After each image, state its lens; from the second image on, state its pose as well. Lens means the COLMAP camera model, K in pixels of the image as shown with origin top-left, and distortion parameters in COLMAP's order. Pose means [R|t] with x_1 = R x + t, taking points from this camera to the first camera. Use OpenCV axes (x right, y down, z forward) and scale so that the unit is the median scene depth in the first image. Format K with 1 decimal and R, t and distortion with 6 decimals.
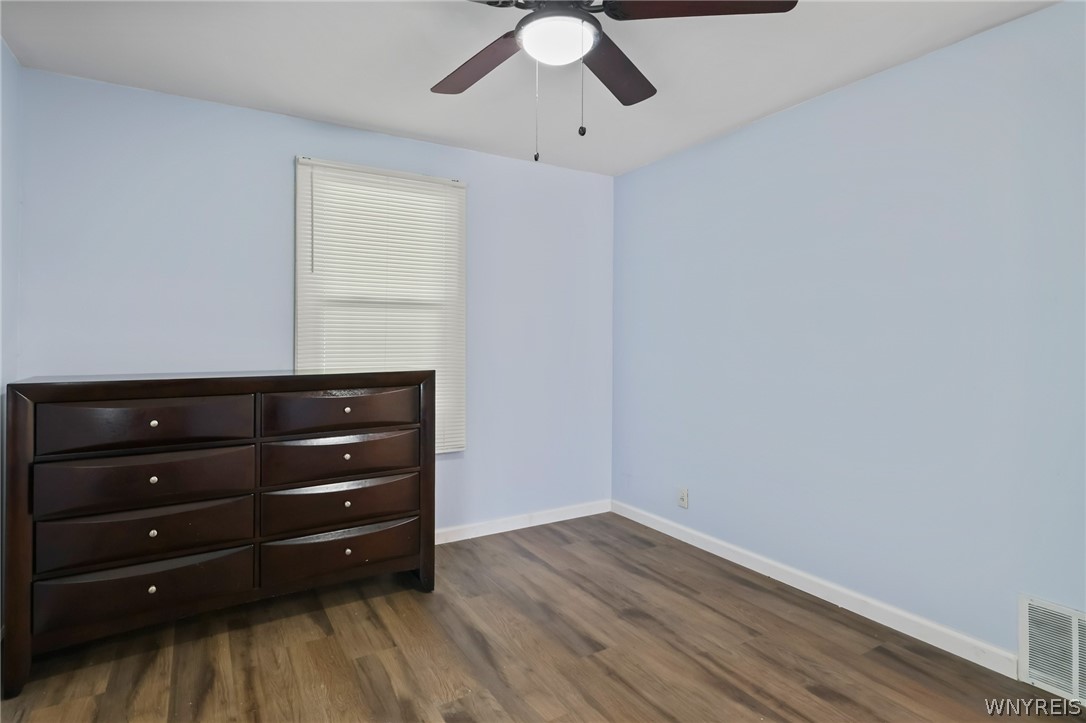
lens RADIAL K [[558.9, 0, 553.3], [0, 558.9, 337.8], [0, 0, 1]] dist [0.003937, -0.000295]
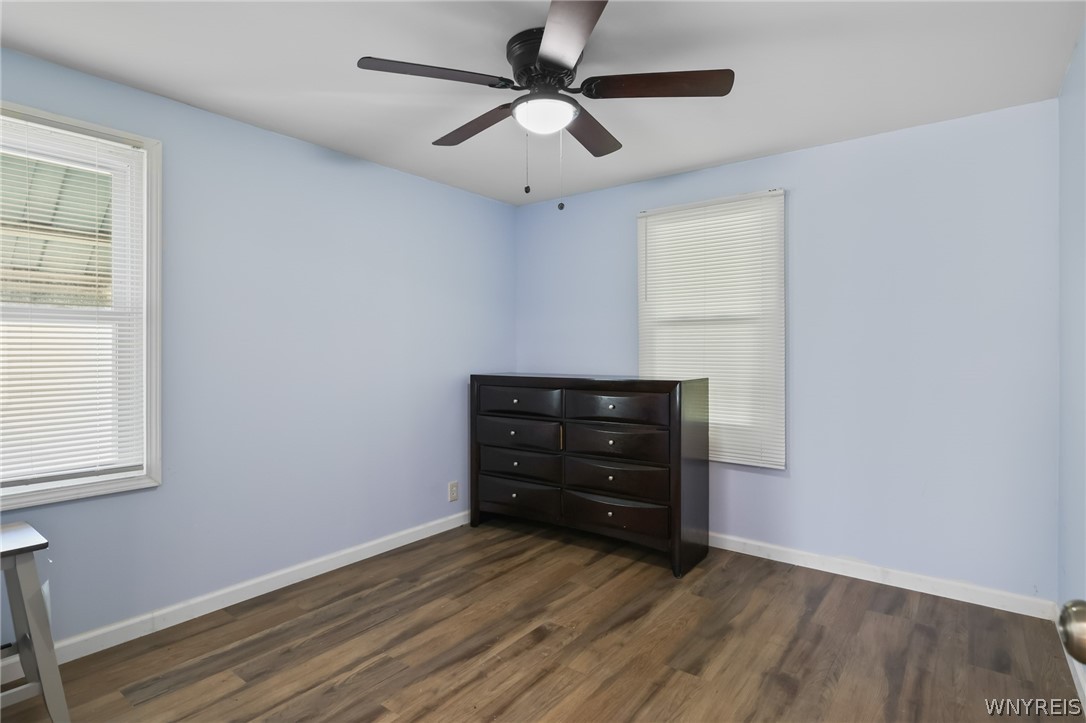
lens RADIAL K [[558.9, 0, 538.9], [0, 558.9, 356.7], [0, 0, 1]] dist [0.003937, -0.000295]
pose [[0.377886, 0.008916, -0.925809, 0.769492], [0.002645, 0.999939, 0.010710, -0.003498], [0.925848, -0.006496, 0.377840, 0.341801]]
